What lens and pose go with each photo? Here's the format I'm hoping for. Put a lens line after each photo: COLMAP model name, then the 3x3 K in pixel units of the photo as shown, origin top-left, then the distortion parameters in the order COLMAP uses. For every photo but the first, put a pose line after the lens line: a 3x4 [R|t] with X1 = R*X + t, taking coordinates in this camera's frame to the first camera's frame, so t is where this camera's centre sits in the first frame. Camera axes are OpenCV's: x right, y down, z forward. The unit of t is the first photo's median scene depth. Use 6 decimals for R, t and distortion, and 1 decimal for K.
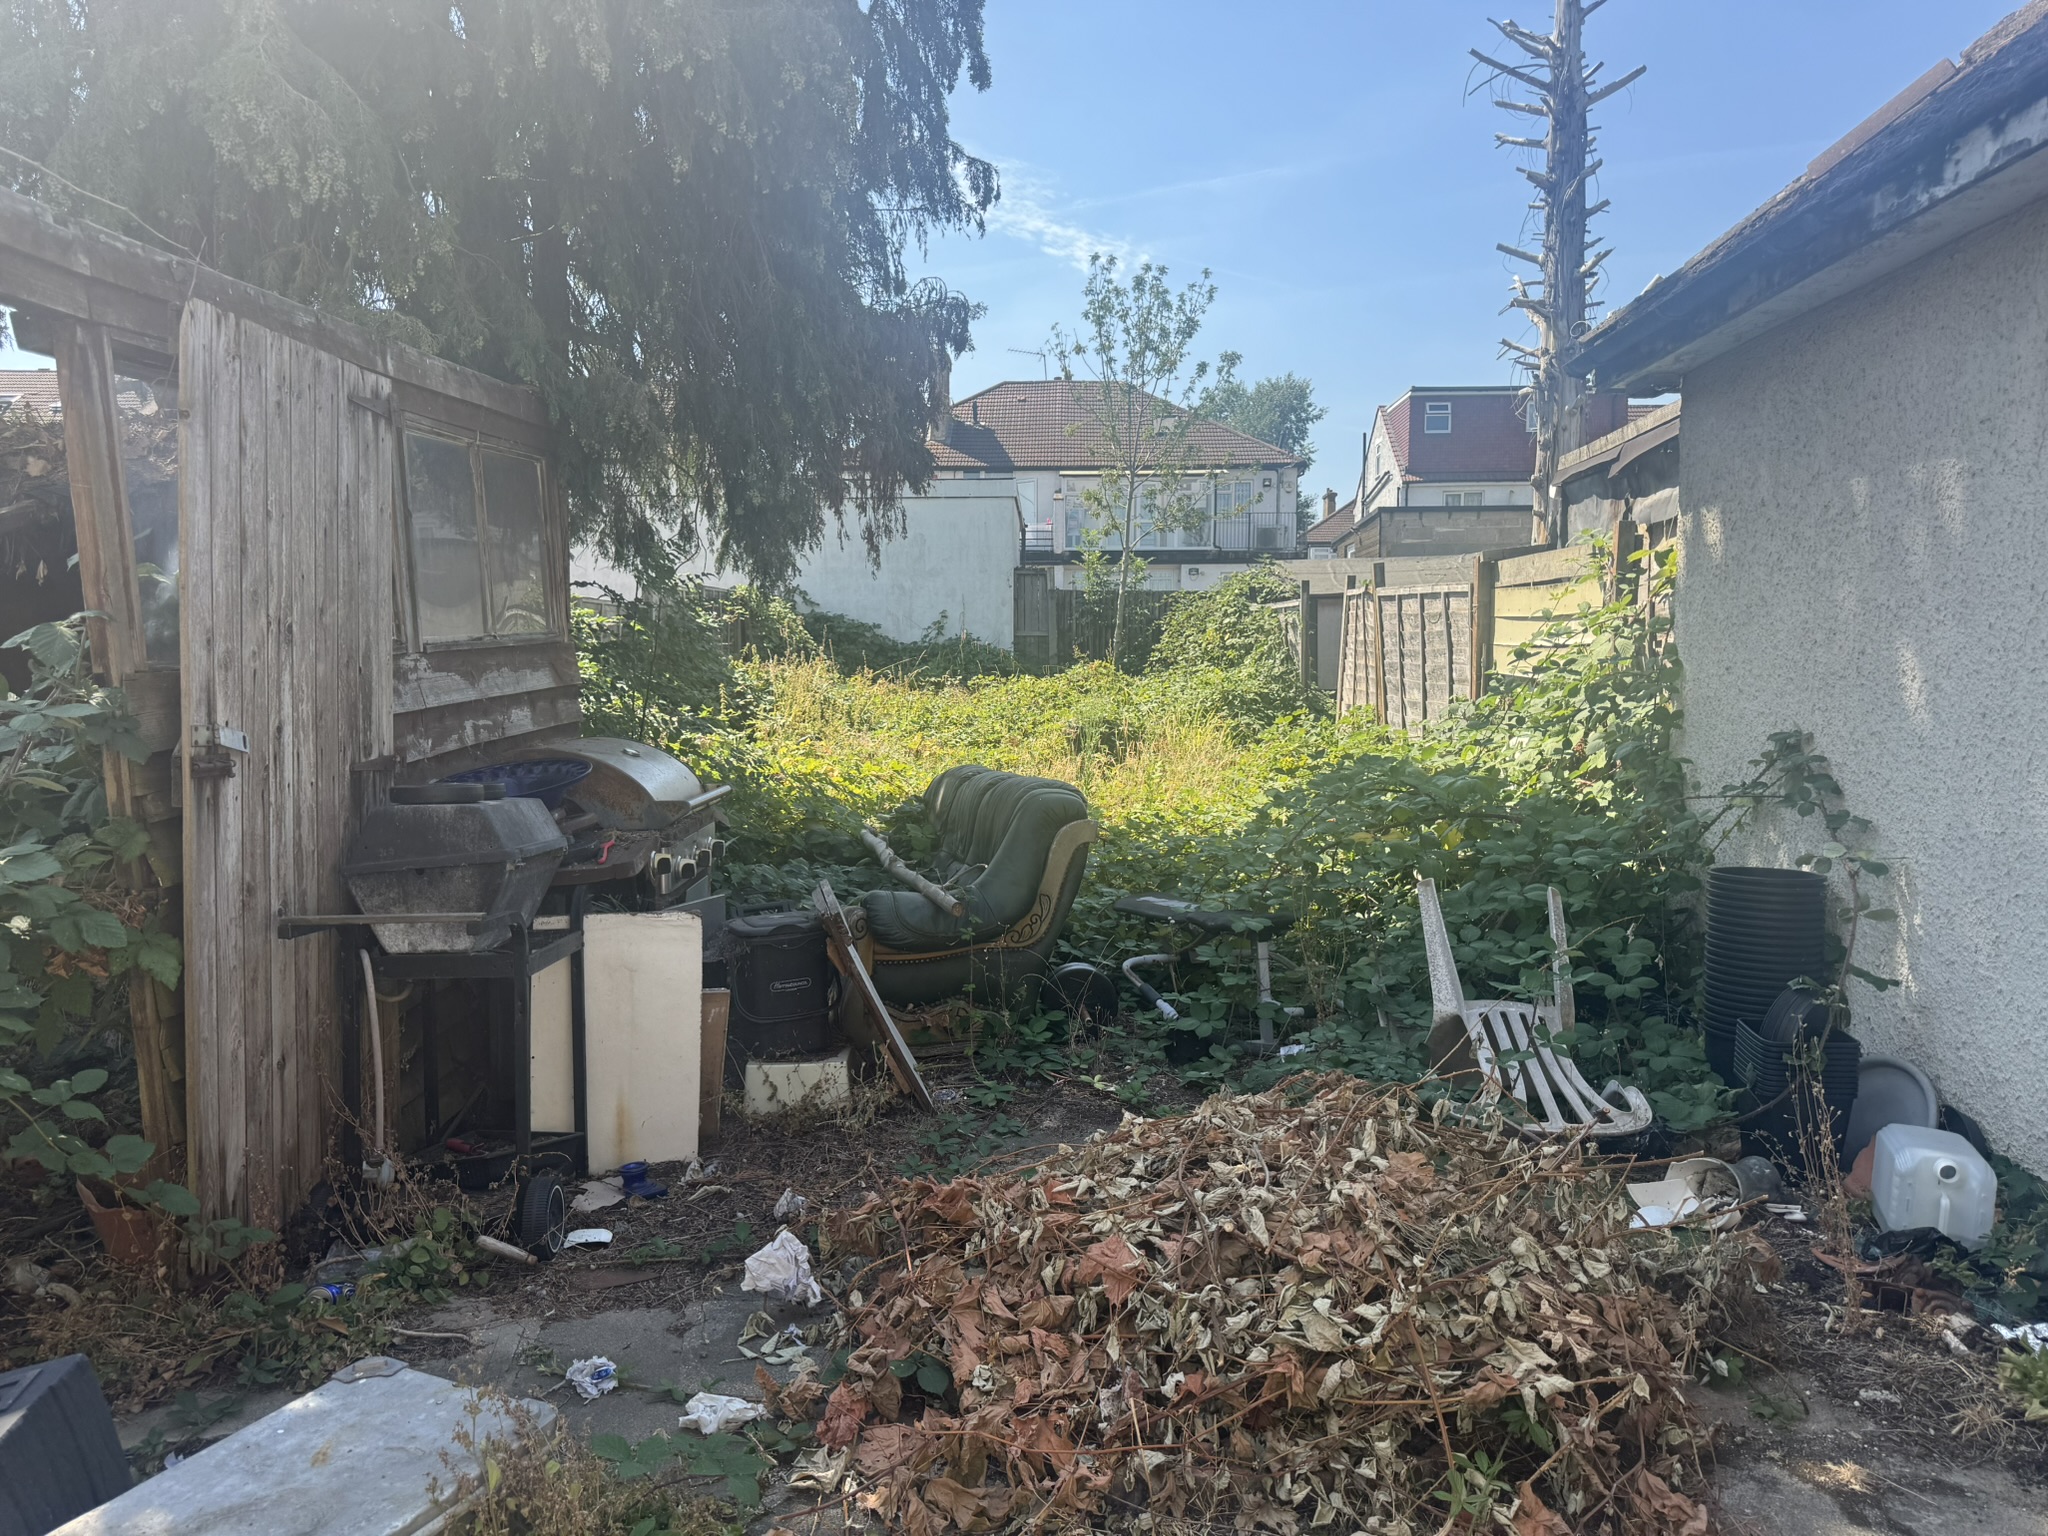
lens RADIAL K [[1425.7, 0, 1024.0], [0, 1425.7, 768.0], [0, 0, 1]] dist [0.110482, 0.001203]
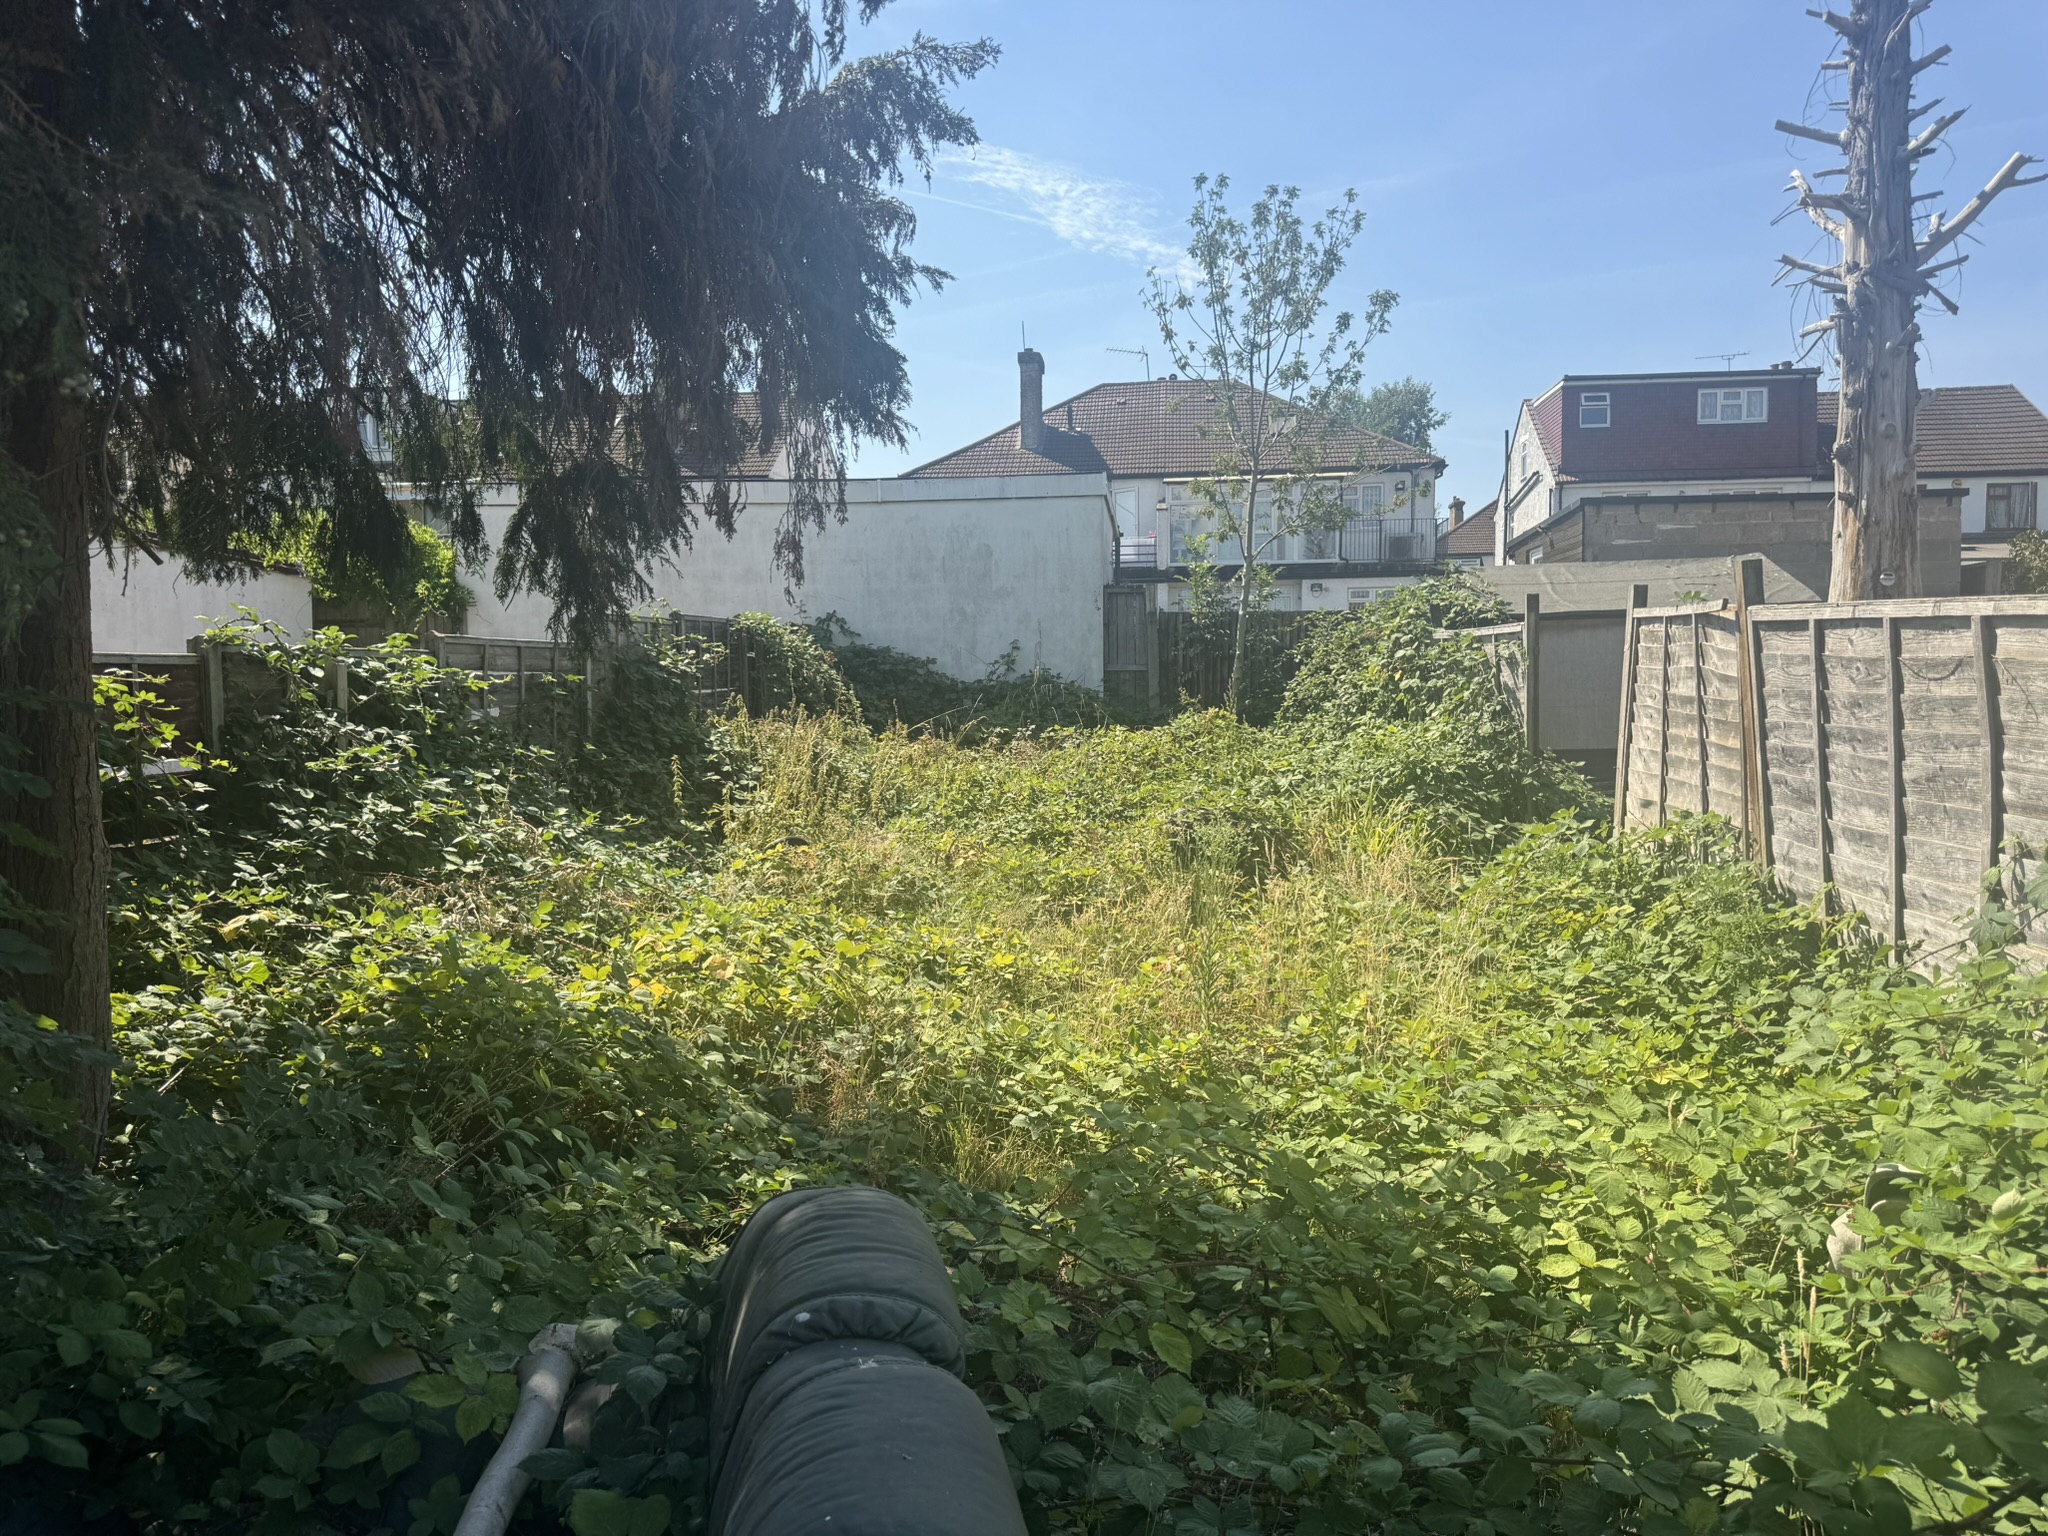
lens RADIAL K [[1445.0, 0, 1024.0], [0, 1445.0, 768.0], [0, 0, 1]] dist [0.007647, -0.003291]
pose [[0.997217, -0.008201, -0.074106, 0.008726], [0.007060, 0.999853, -0.015645, -0.030867], [0.074223, 0.015078, 0.997128, 0.234529]]
